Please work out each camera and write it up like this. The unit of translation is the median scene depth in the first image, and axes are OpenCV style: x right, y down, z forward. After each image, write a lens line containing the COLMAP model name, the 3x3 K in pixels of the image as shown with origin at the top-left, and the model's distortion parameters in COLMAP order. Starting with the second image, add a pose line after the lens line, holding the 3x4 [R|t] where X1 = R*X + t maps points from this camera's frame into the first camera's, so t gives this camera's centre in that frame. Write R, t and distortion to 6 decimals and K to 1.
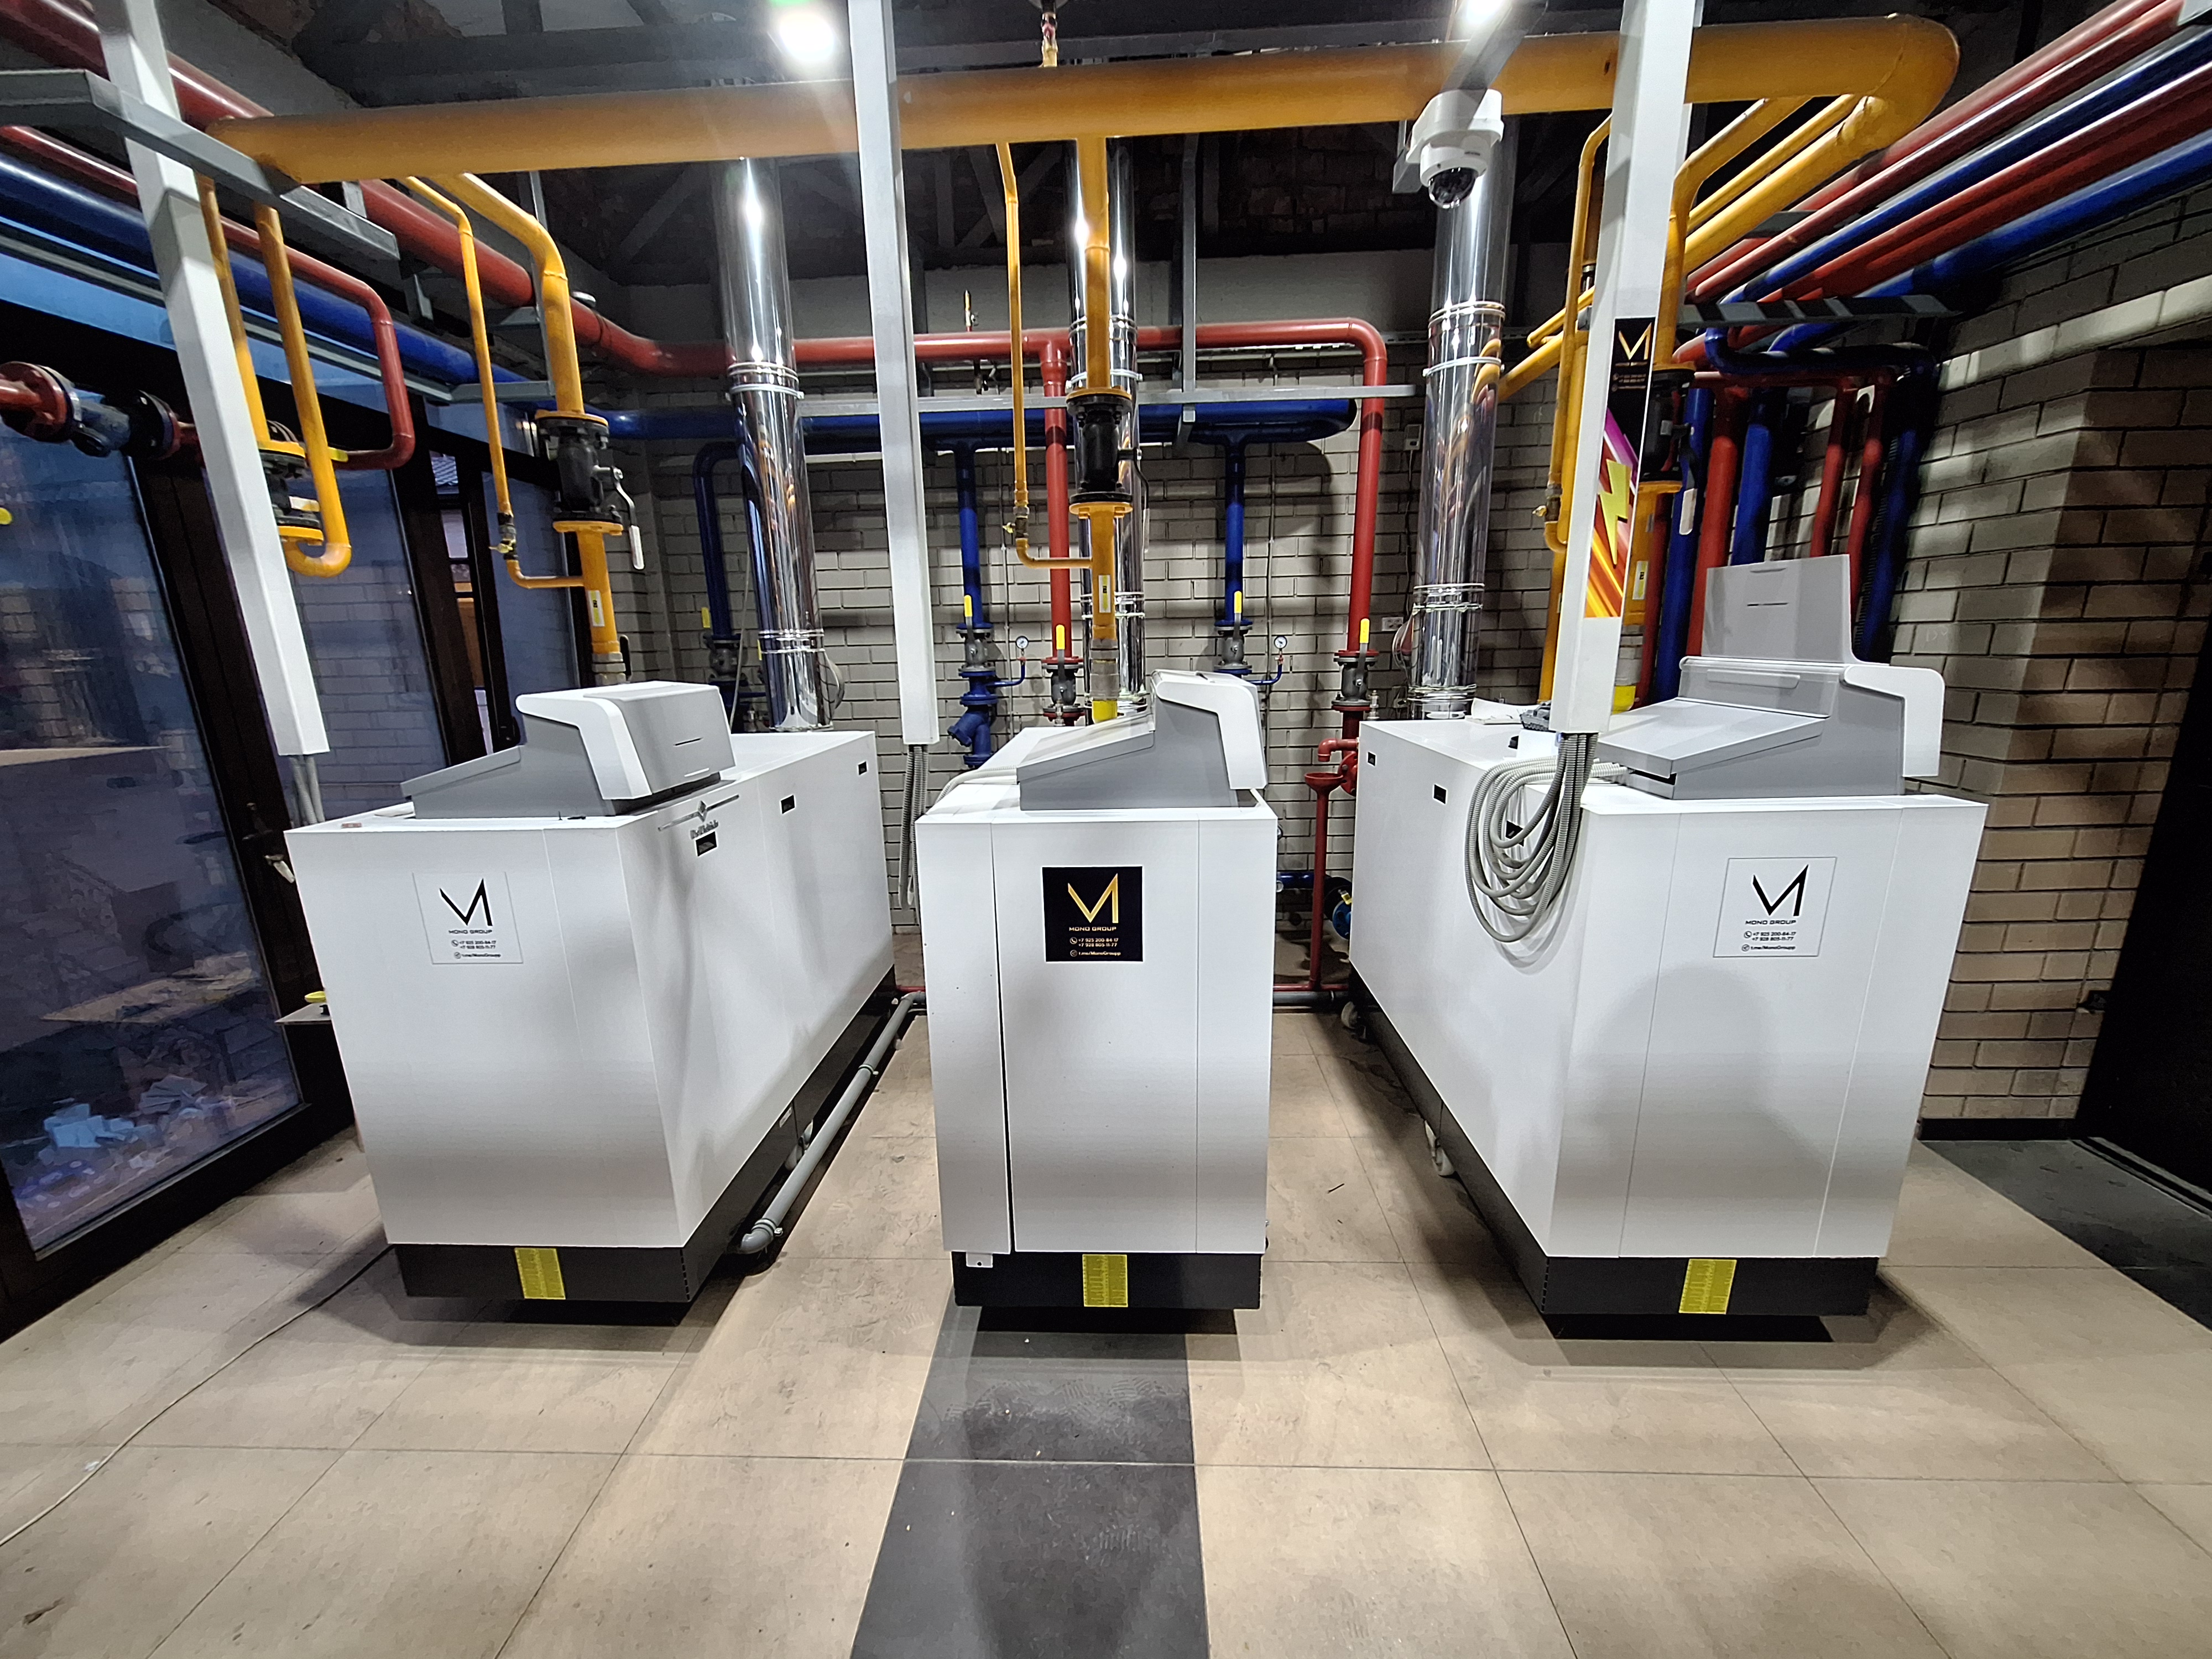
lens RADIAL K [[875.2, 0, 1103.2], [0, 875.2, 859.1], [0, 0, 1]] dist [-0.001144, 0.002137]
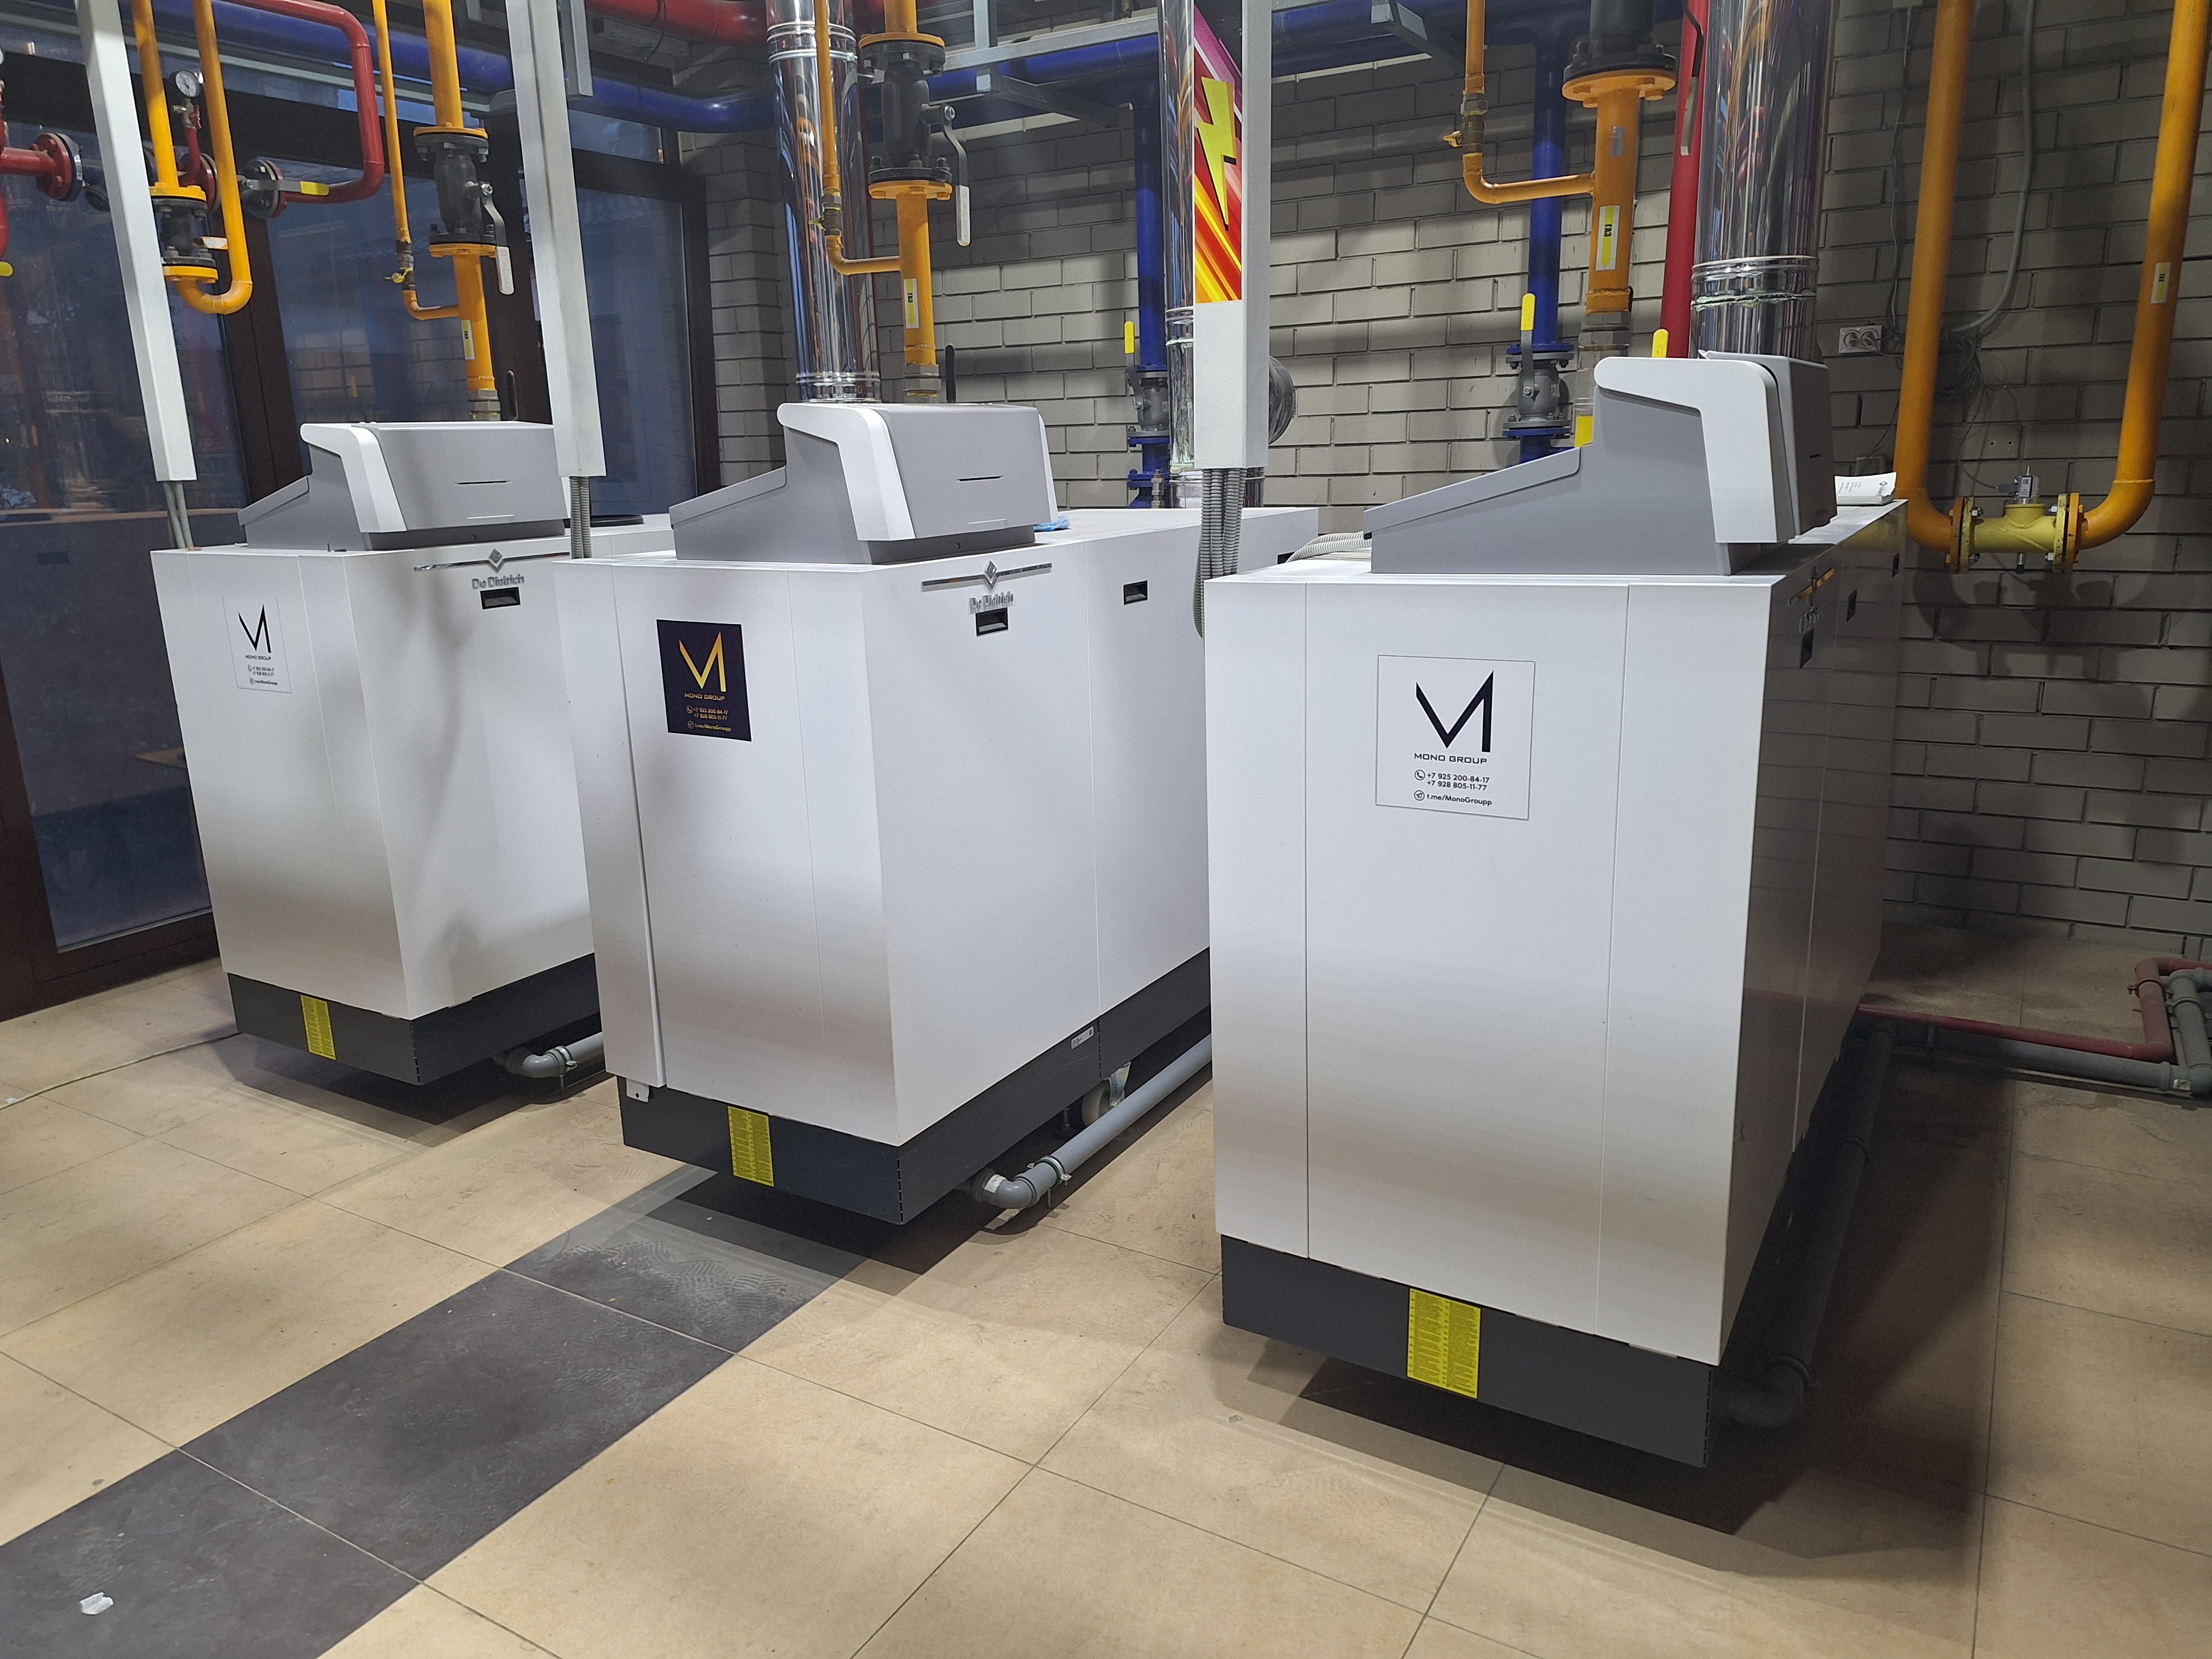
lens RADIAL K [[1557.0, 0, 1107.4], [0, 1557.0, 827.0], [0, 0, 1]] dist [0.049842, -0.033126]
pose [[0.873925, 0.114452, -0.472394, 0.985645], [-0.110024, 0.993236, 0.037099, 0.097766], [0.473445, 0.019553, 0.880606, -0.139385]]
